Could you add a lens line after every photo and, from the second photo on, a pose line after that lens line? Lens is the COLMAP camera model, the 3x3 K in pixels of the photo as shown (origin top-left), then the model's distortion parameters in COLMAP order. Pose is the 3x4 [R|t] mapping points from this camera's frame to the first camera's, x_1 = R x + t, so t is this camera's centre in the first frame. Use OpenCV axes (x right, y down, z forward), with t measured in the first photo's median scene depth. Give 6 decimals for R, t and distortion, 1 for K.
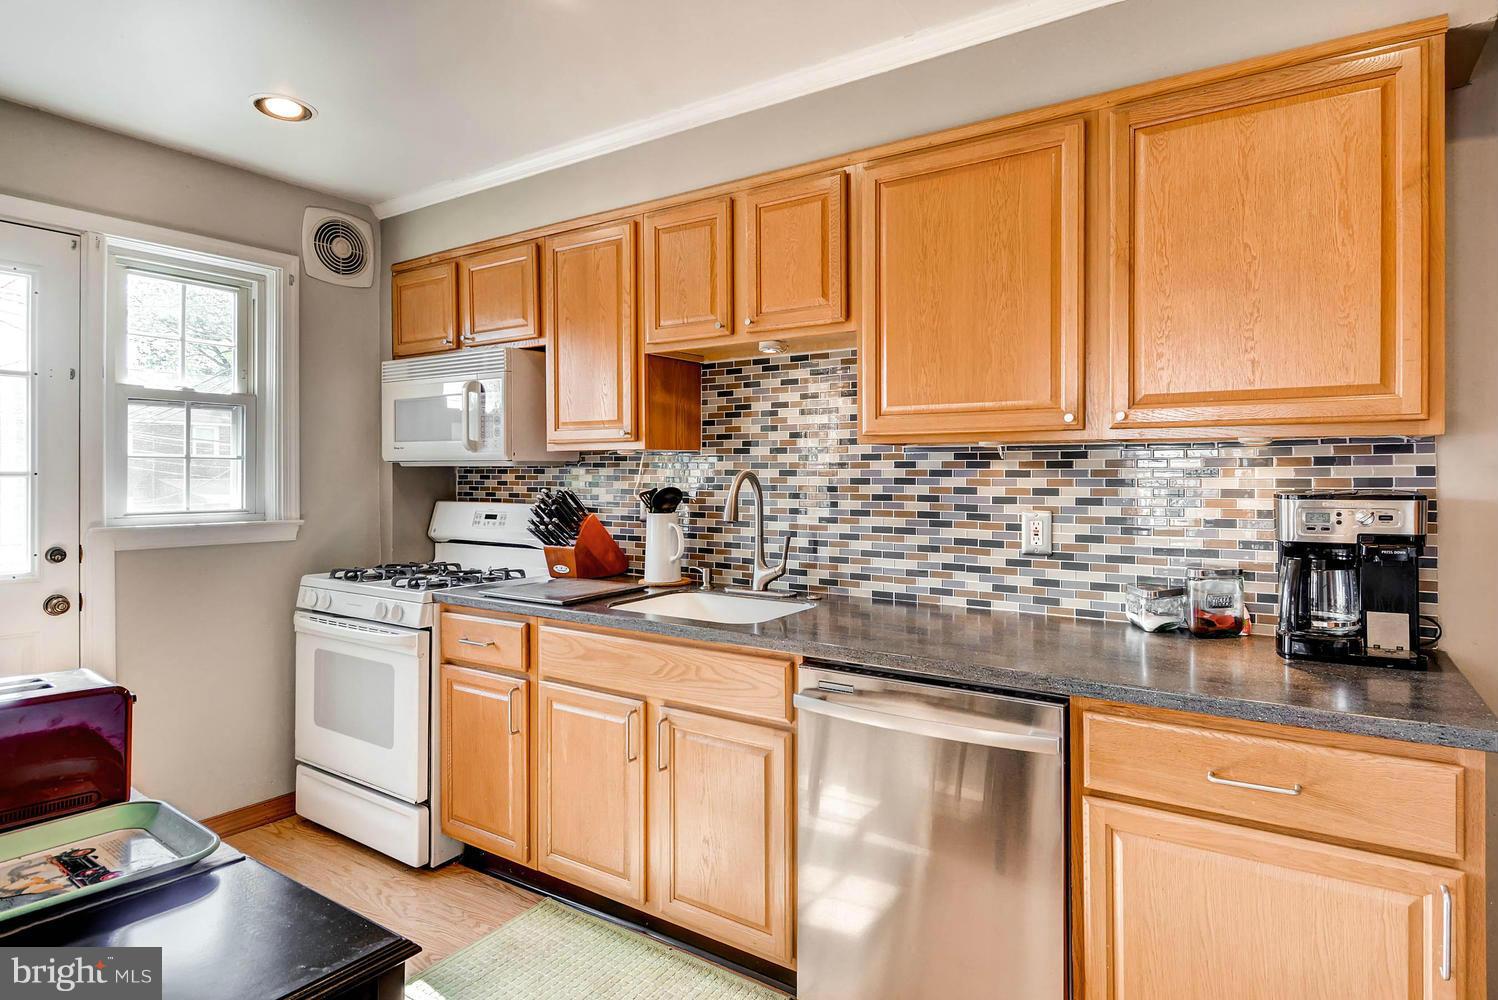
lens RADIAL K [[862.0, 0, 749.9], [0, 862.0, 488.2], [0, 0, 1]] dist [0.002343, 0.000231]
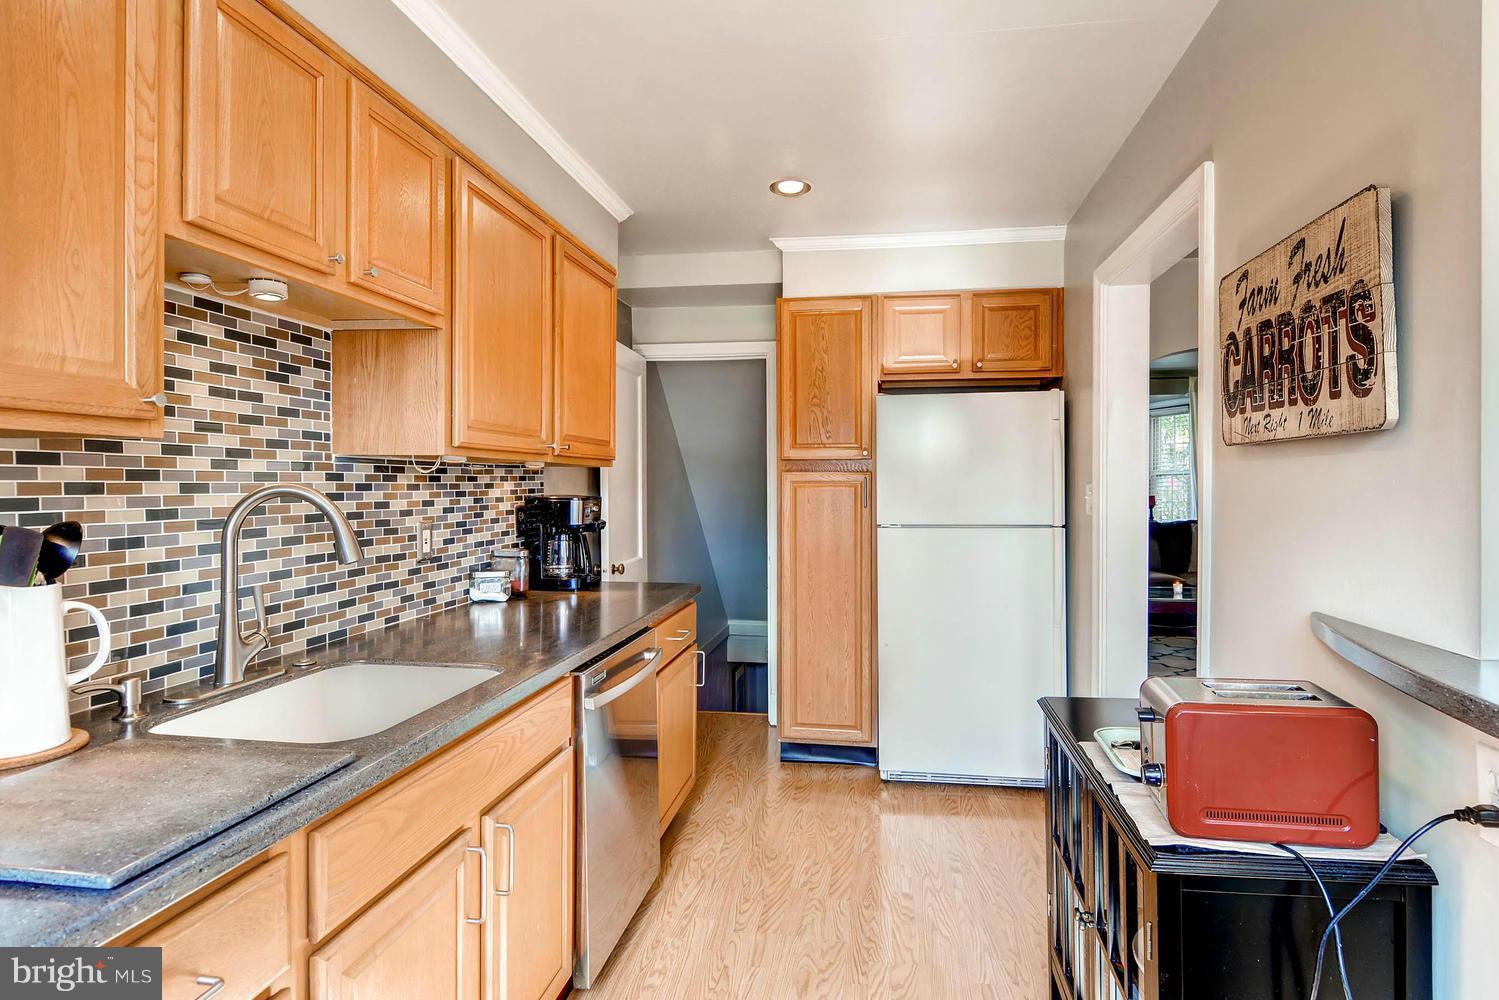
lens RADIAL K [[862.6, 0, 750.5], [0, 862.6, 489.6], [0, 0, 1]] dist [0.002343, 0.000231]
pose [[-0.462558, -0.013269, 0.886490, -0.770779], [0.005349, 0.999828, 0.017757, -0.028712], [-0.886573, 0.012955, -0.462408, 1.064068]]
